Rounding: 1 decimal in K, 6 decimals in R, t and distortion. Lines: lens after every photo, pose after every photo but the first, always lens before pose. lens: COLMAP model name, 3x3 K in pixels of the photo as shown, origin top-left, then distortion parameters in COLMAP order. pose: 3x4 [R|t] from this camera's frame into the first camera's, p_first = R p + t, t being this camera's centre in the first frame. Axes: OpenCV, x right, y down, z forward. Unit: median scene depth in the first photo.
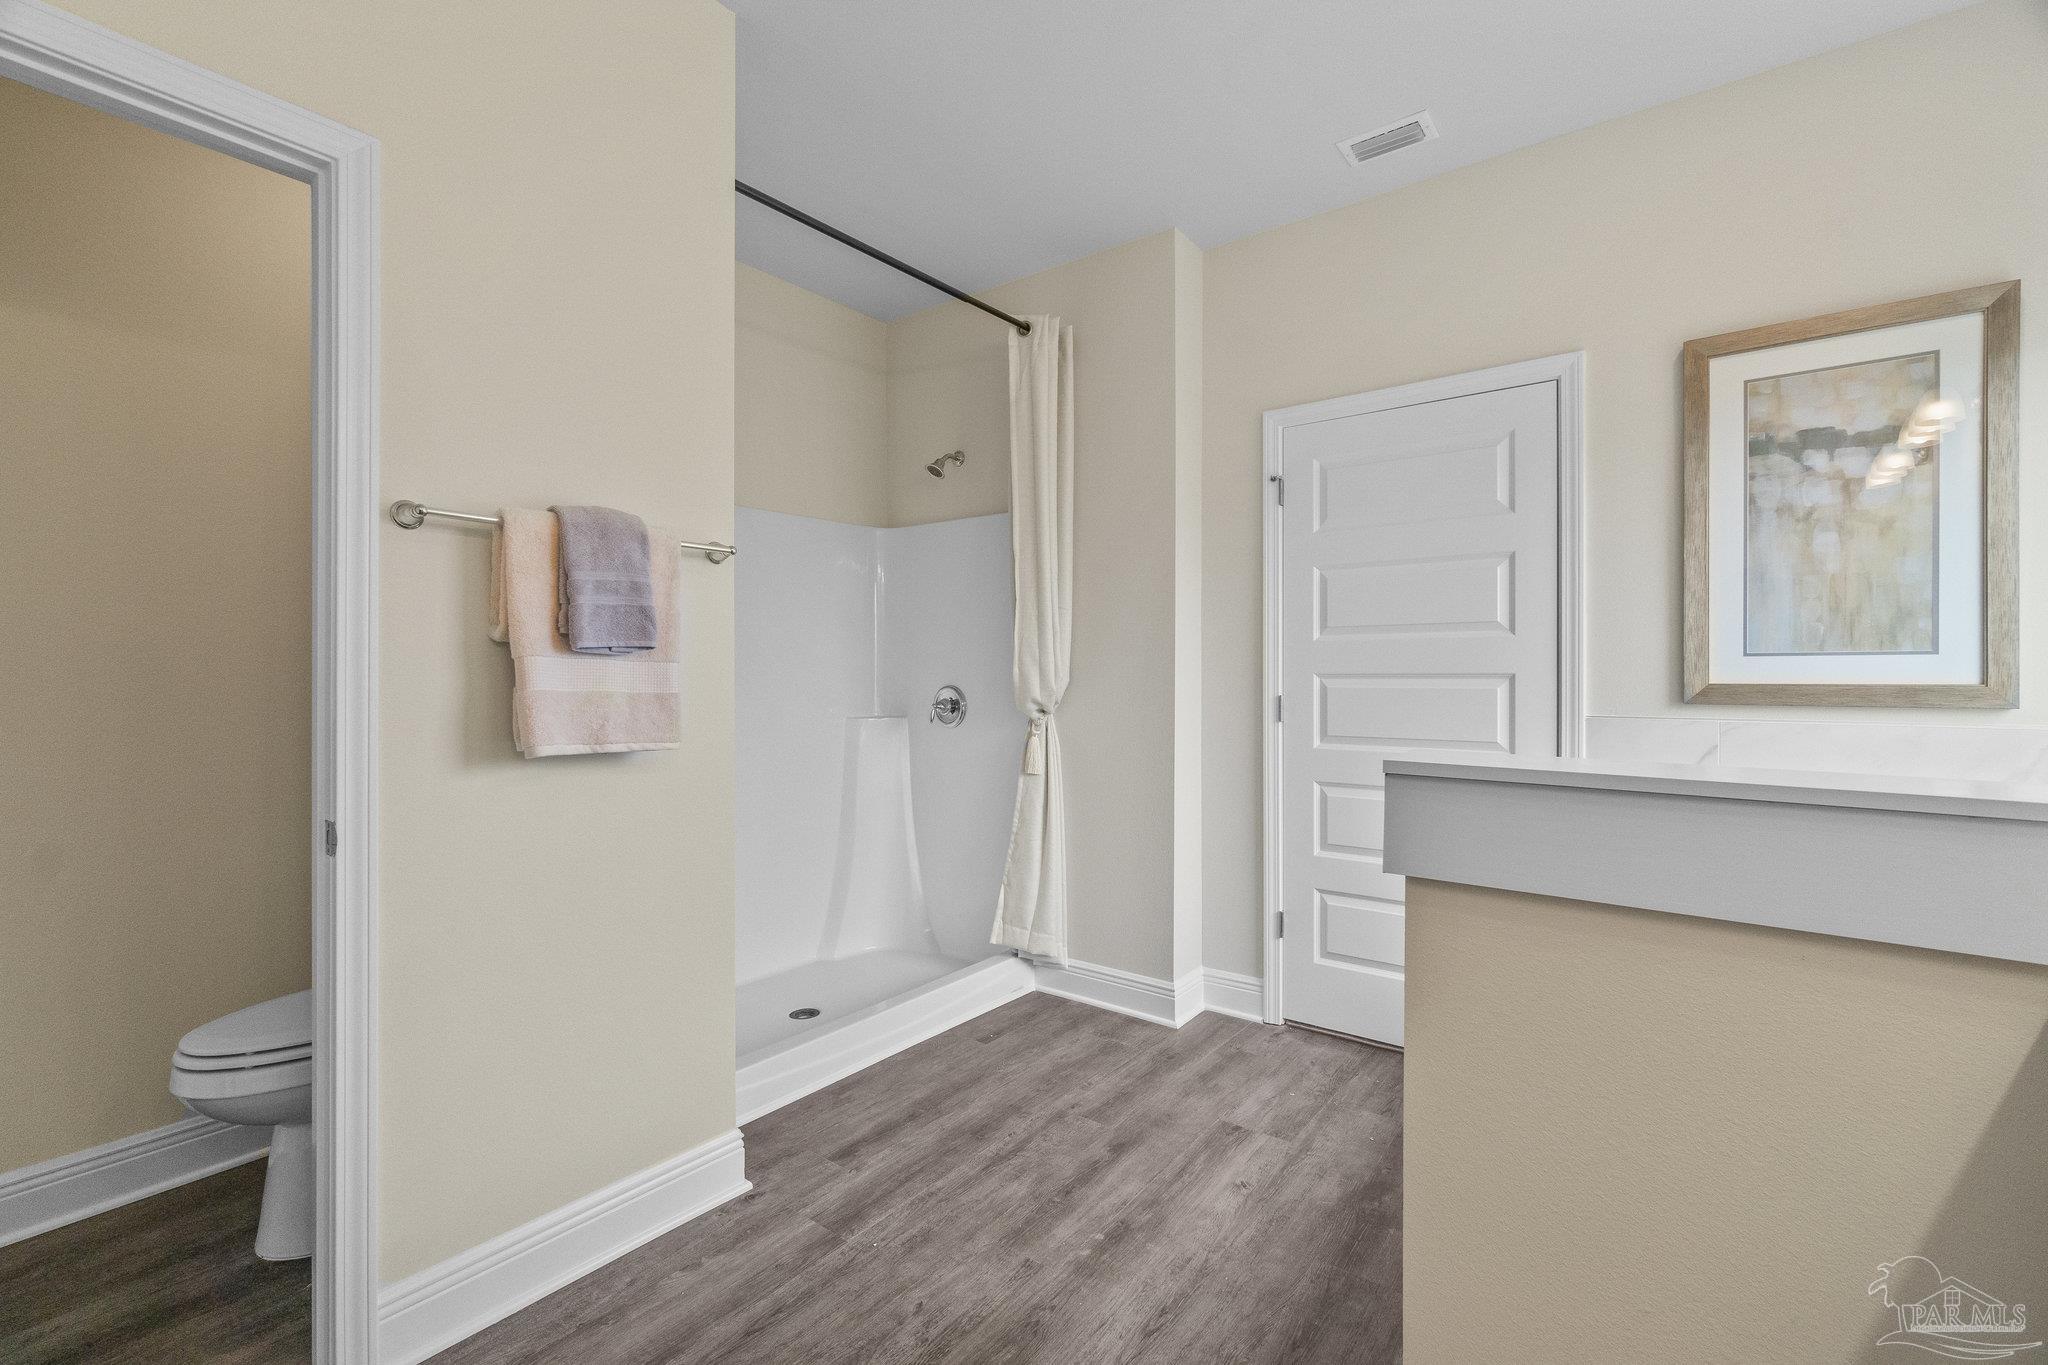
lens RADIAL K [[887.9, 0, 1024.0], [0, 887.9, 682.5], [0, 0, 1]] dist [-0.000082, 0.000082]
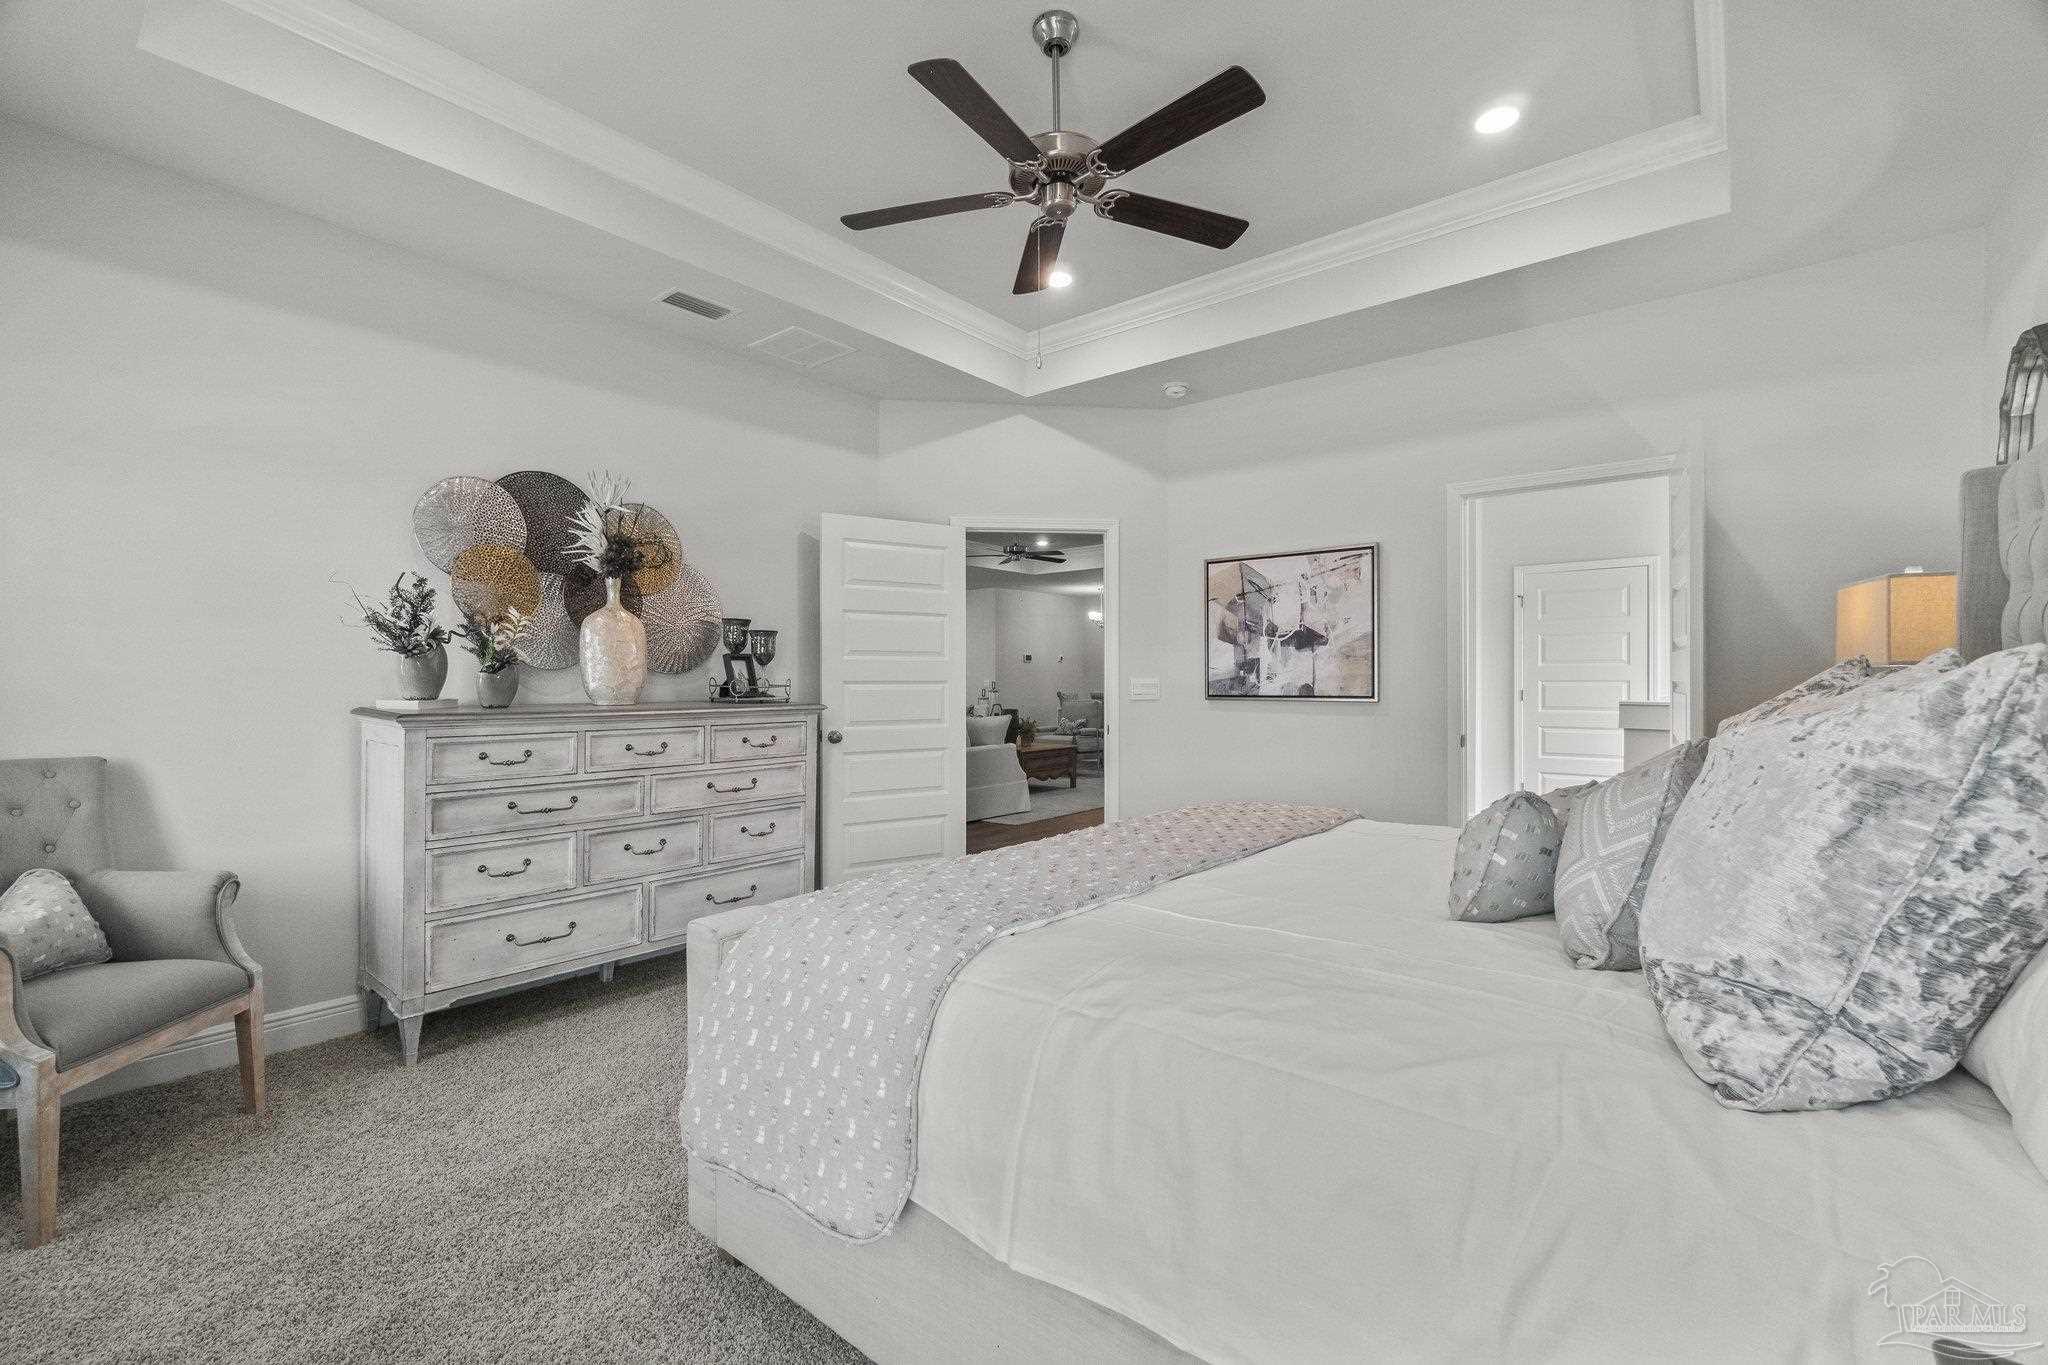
lens RADIAL K [[868.4, 0, 1024.0], [0, 868.4, 682.5], [0, 0, 1]] dist [0.002018, 0.000170]
pose [[0.999271, -0.000253, -0.038177, -1.102603], [0.000020, 0.999981, -0.006085, 0.010940], [0.038178, 0.006080, 0.999252, -1.575420]]
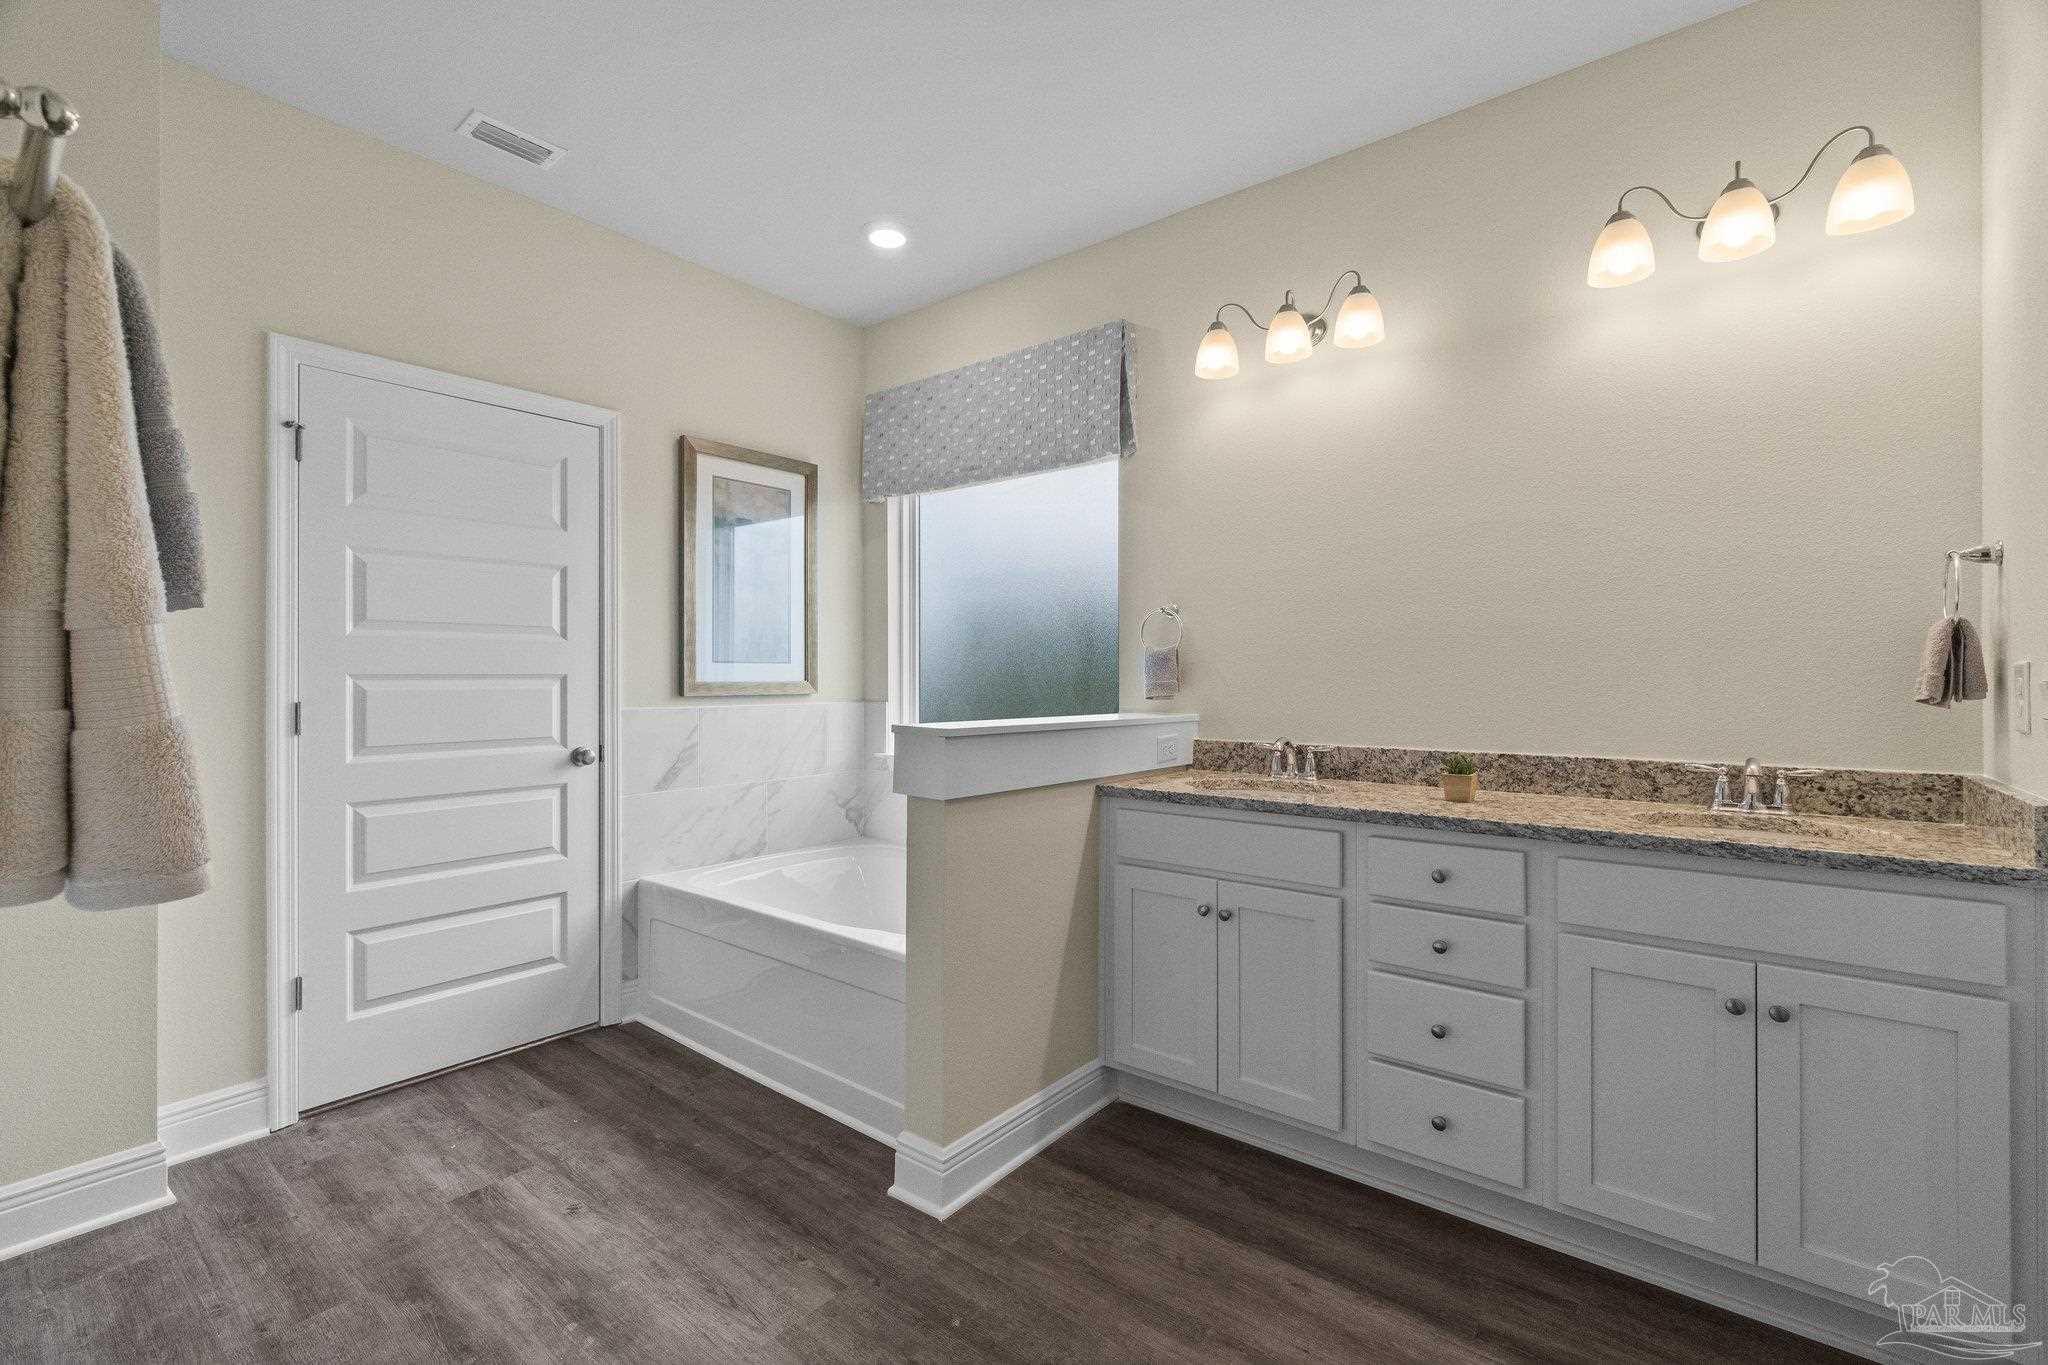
lens RADIAL K [[891.4, 0, 1033.0], [0, 891.4, 674.1], [0, 0, 1]] dist [0.000965, 0.000527]
pose [[0.017055, -0.000766, 0.999854, -0.584198], [0.006807, 0.999977, 0.000650, -0.007595], [-0.999831, 0.006795, 0.017059, 0.398540]]
